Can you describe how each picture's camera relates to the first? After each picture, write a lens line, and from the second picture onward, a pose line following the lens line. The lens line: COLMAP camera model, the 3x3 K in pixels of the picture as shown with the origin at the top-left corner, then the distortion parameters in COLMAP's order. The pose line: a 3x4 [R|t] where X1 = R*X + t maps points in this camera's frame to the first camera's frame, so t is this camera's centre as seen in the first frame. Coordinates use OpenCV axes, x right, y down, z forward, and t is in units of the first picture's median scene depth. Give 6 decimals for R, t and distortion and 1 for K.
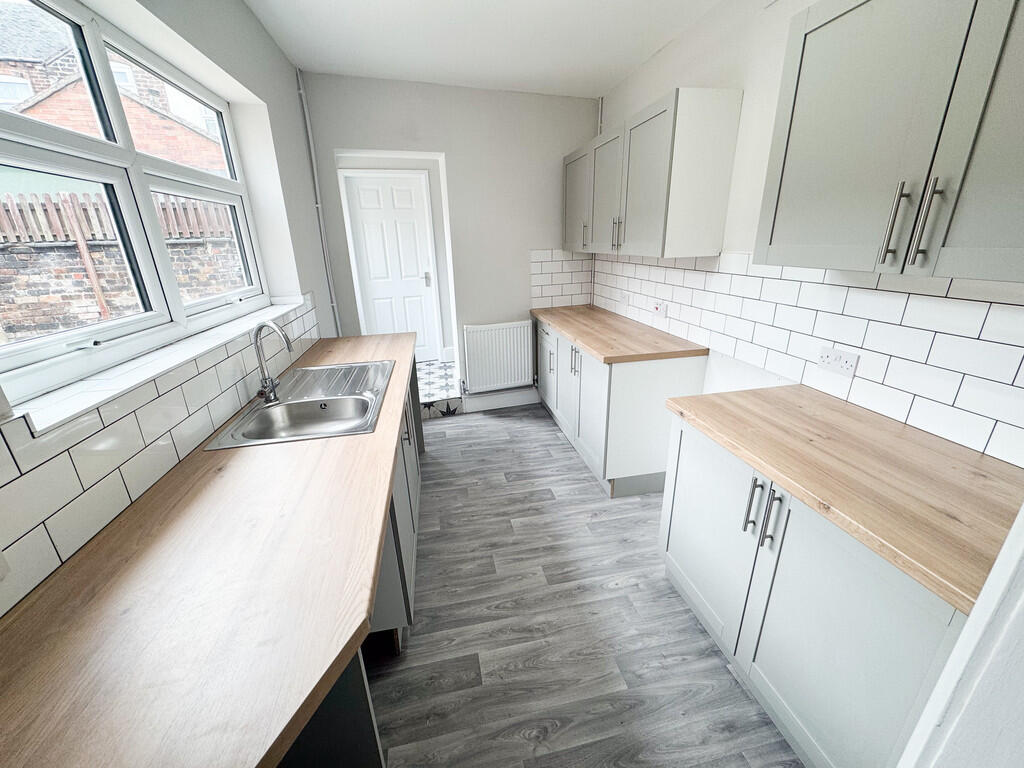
lens RADIAL K [[409.1, 0, 513.8], [0, 409.1, 383.7], [0, 0, 1]] dist [-0.000025, 0.000278]
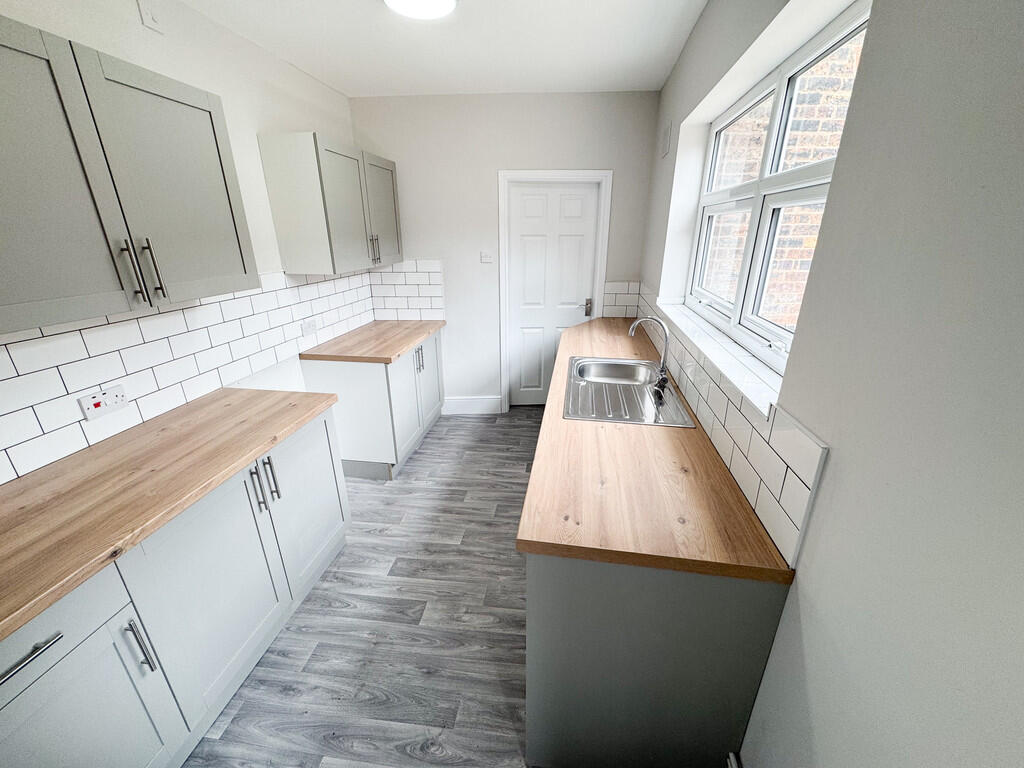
lens RADIAL K [[409.1, 0, 511.5], [0, 409.1, 384.0], [0, 0, 1]] dist [-0.000025, 0.000278]
pose [[-0.938173, -0.094010, 0.333157, -0.444154], [0.141975, 0.773254, 0.617998, -0.591689], [-0.315714, 0.627089, -0.712099, 1.521954]]
